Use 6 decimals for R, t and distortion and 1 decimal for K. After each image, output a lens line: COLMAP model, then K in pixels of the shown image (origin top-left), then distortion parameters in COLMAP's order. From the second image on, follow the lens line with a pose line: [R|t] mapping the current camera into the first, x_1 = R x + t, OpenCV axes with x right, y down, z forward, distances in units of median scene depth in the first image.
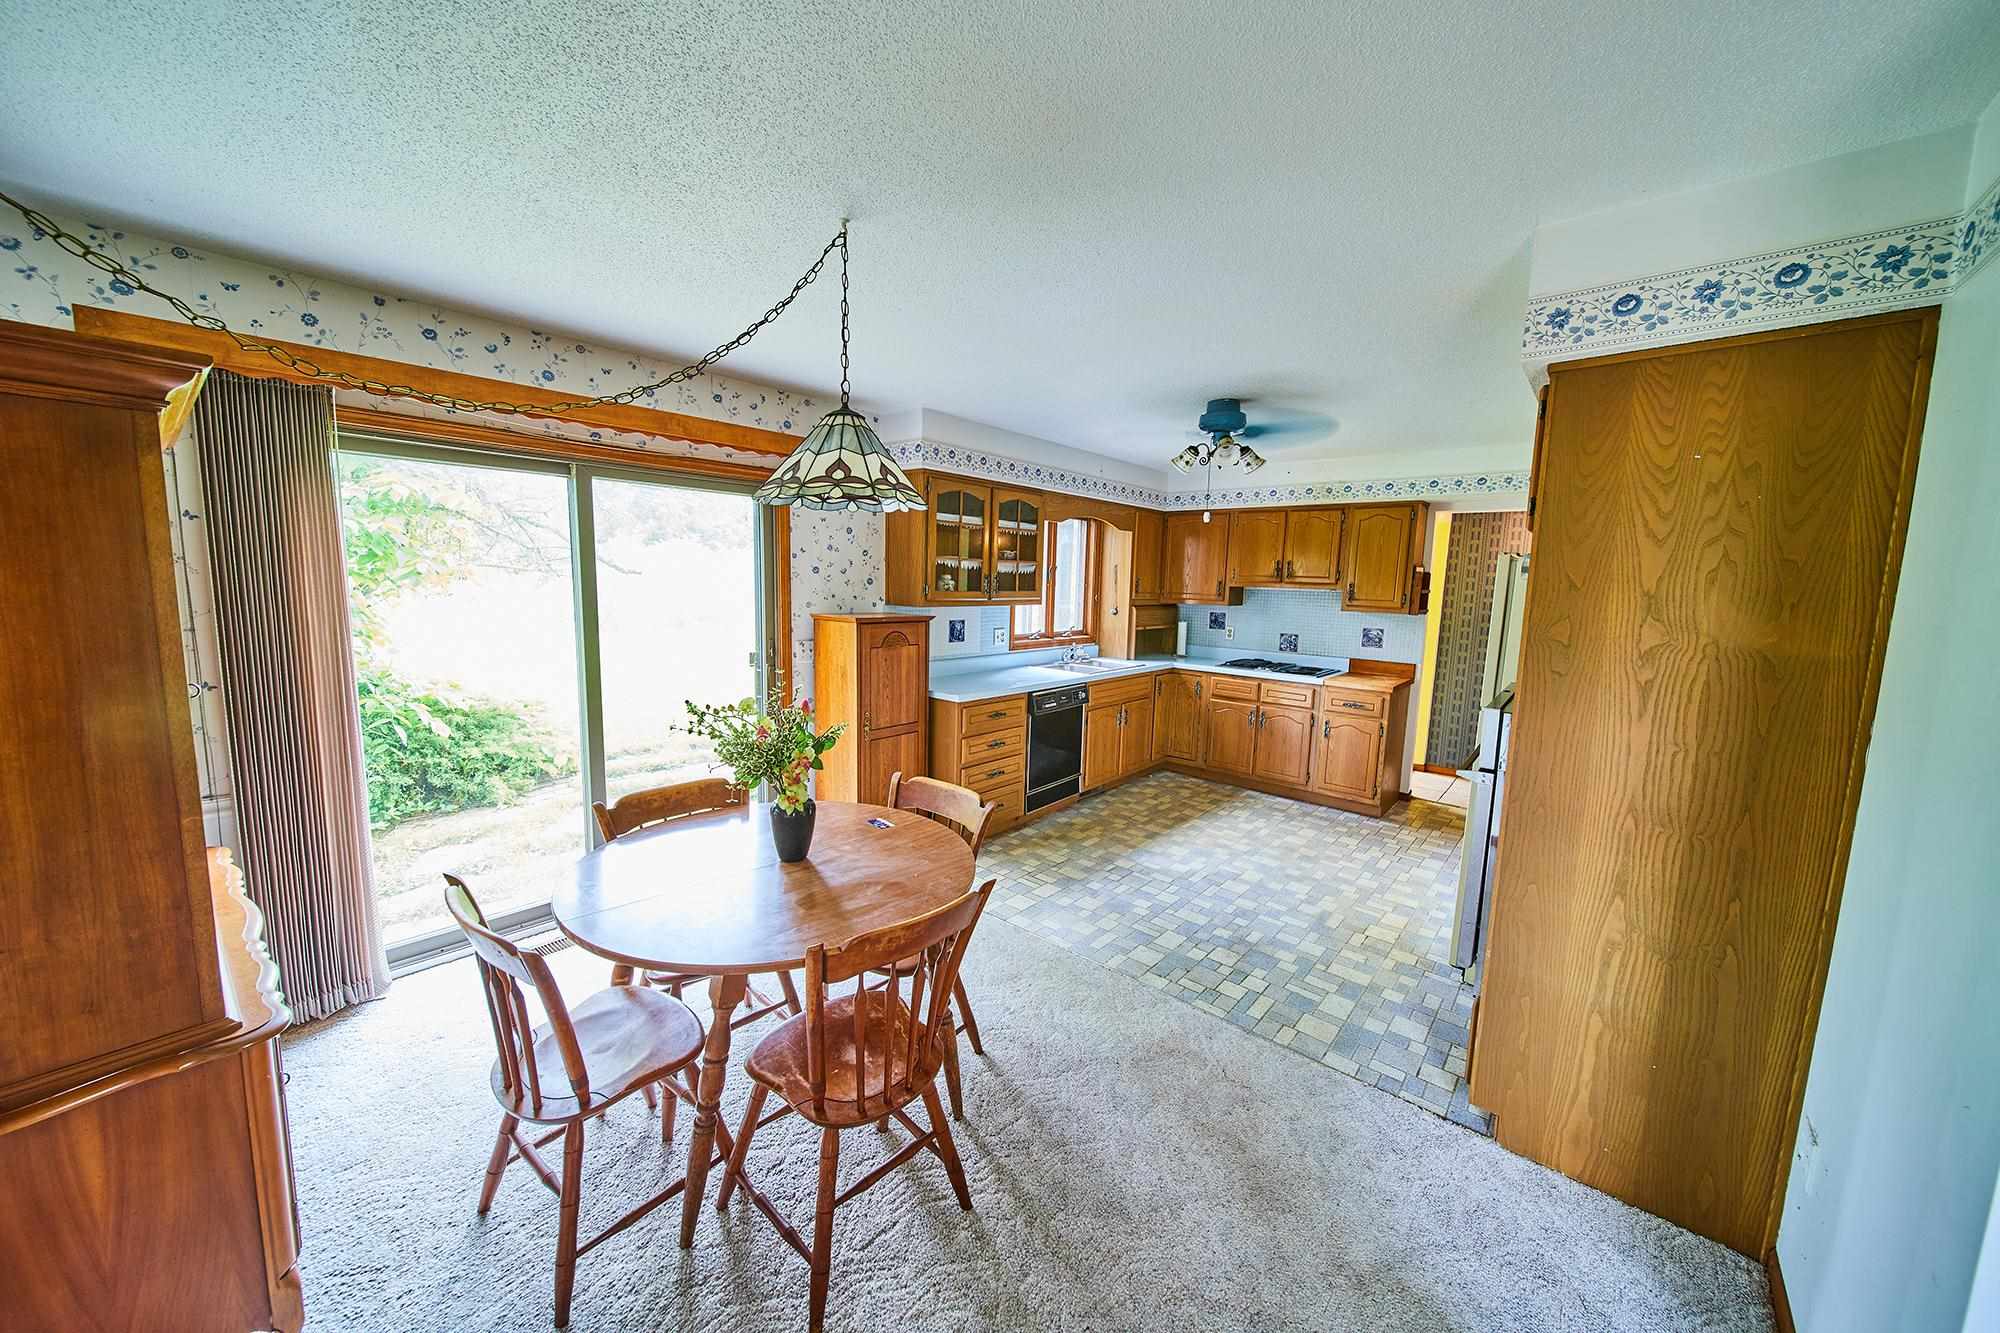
lens RADIAL K [[695.8, 0, 998.8], [0, 695.8, 661.6], [0, 0, 1]] dist [-0.002215, -0.001489]
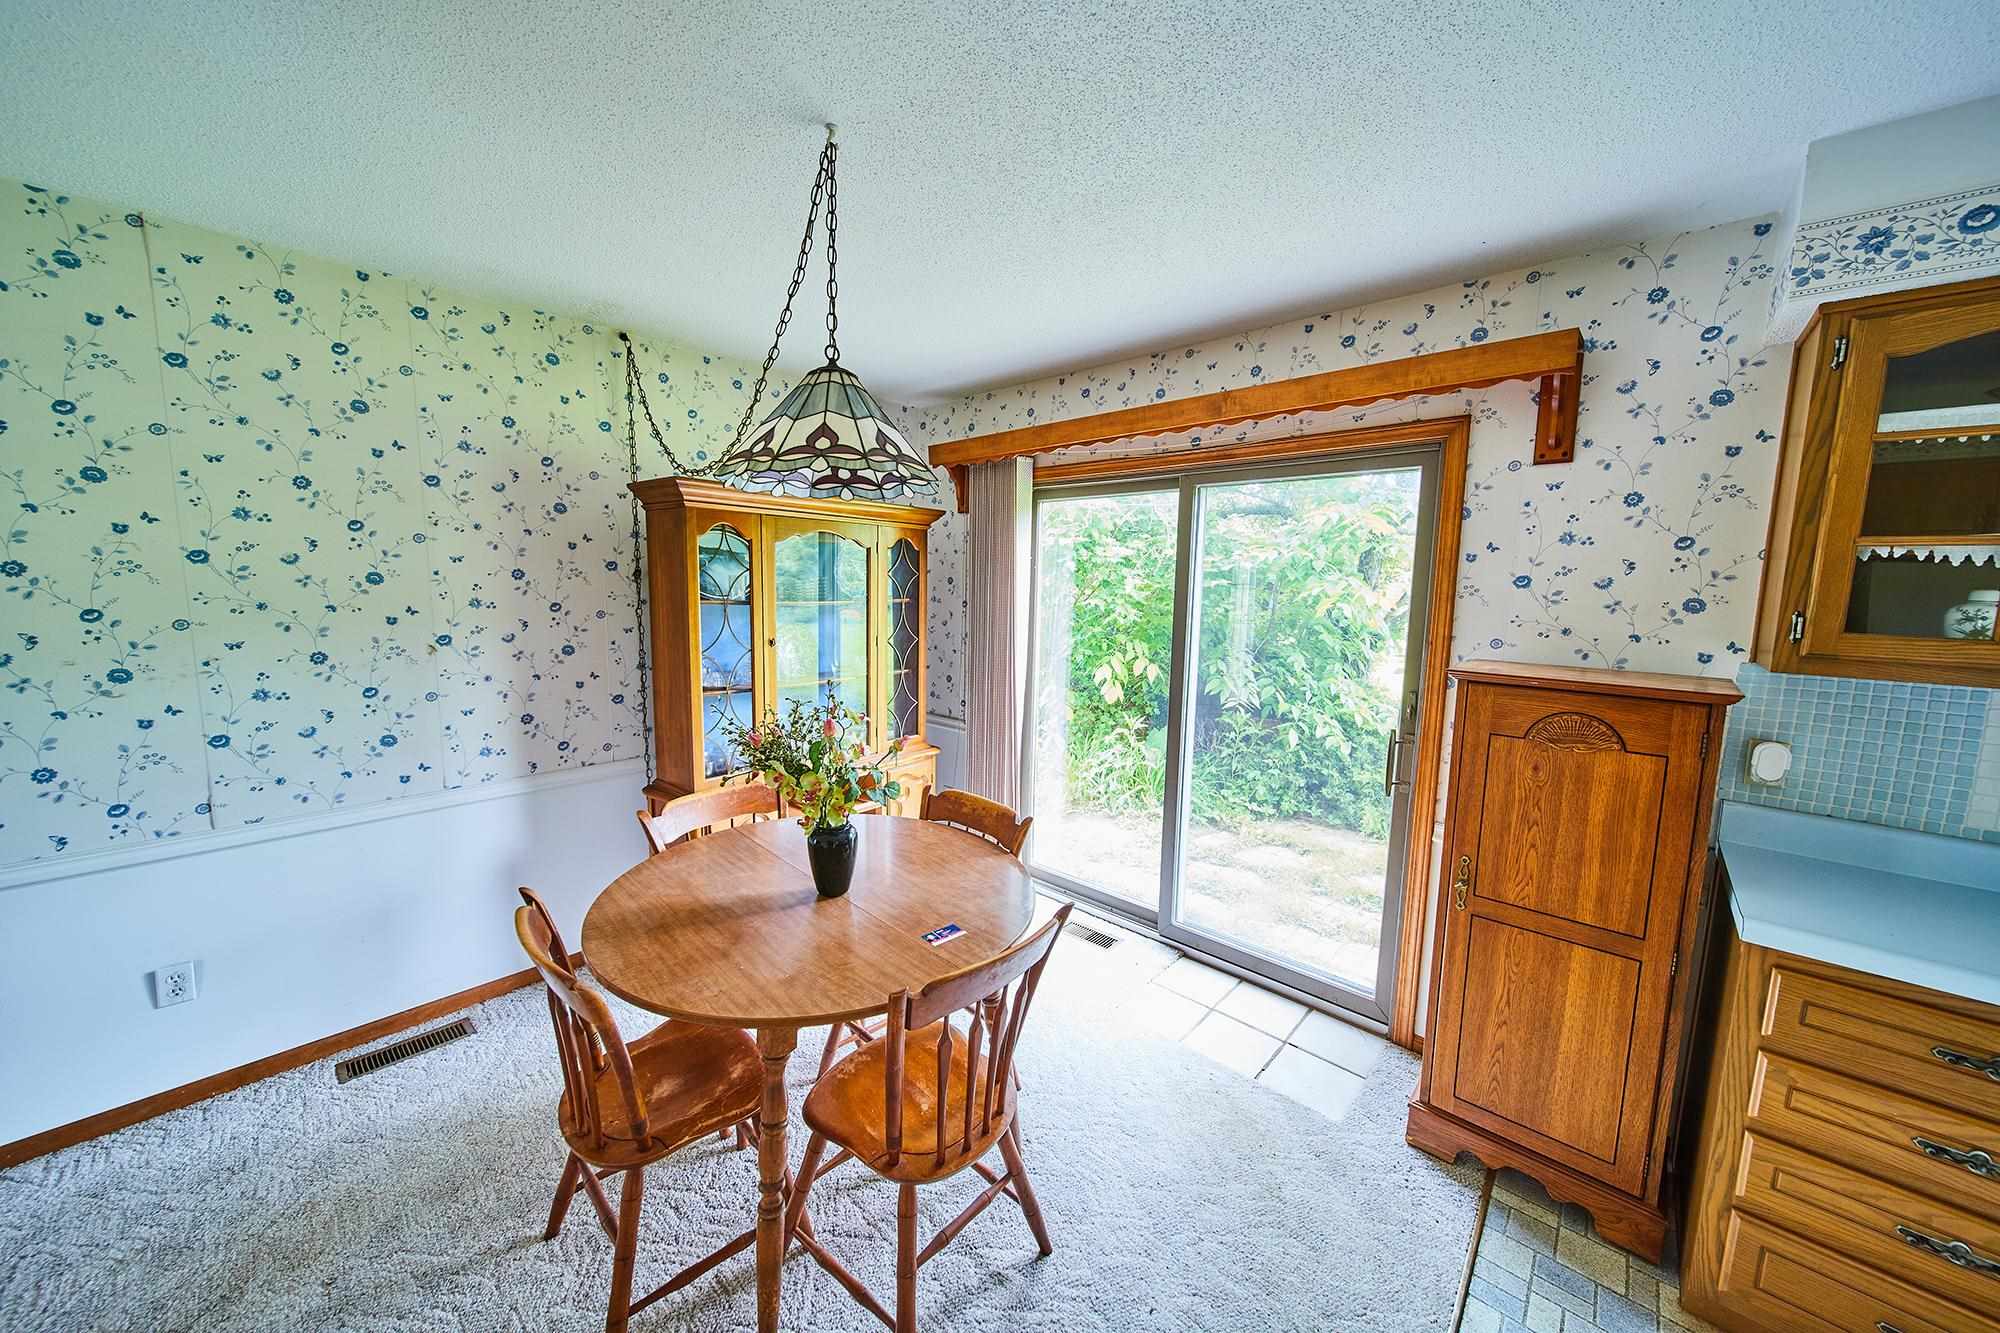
lens RADIAL K [[695.8, 0, 1000.2], [0, 695.8, 663.8], [0, 0, 1]] dist [-0.002215, -0.001489]
pose [[-0.017436, 0.092024, -0.995604, 0.253211], [-0.138398, 0.985948, 0.093555, -0.054230], [0.990223, 0.139421, -0.004455, 0.525610]]
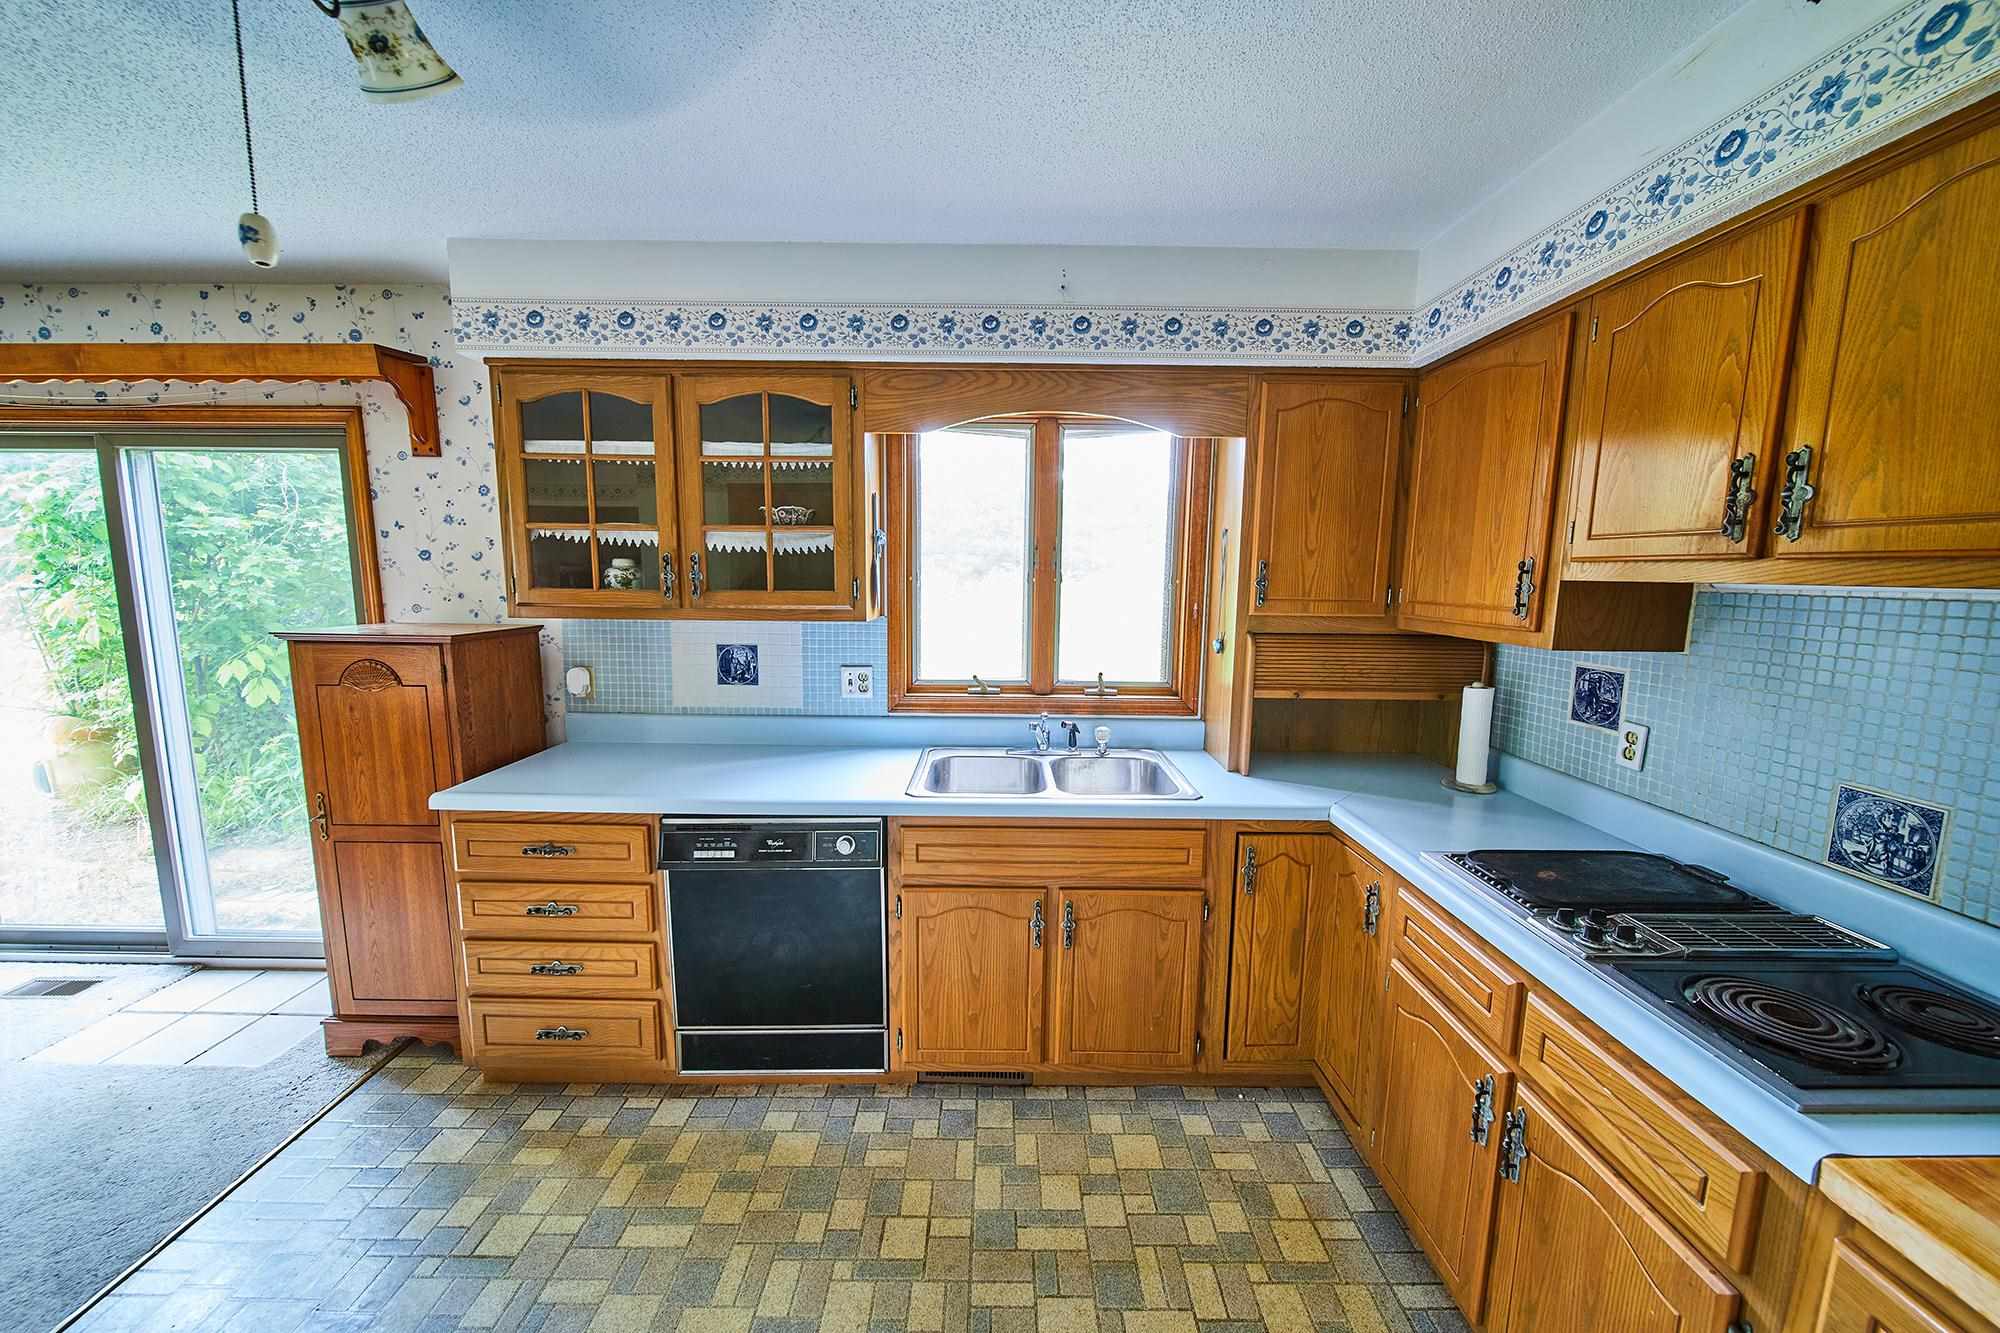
lens RADIAL K [[695.8, 0, 999.7], [0, 695.8, 662.4], [0, 0, 1]] dist [-0.002215, -0.001489]
pose [[0.664244, 0.079445, -0.743283, 0.503418], [-0.084844, 0.995923, 0.030626, -0.084337], [0.742686, 0.042720, 0.668276, 0.840667]]
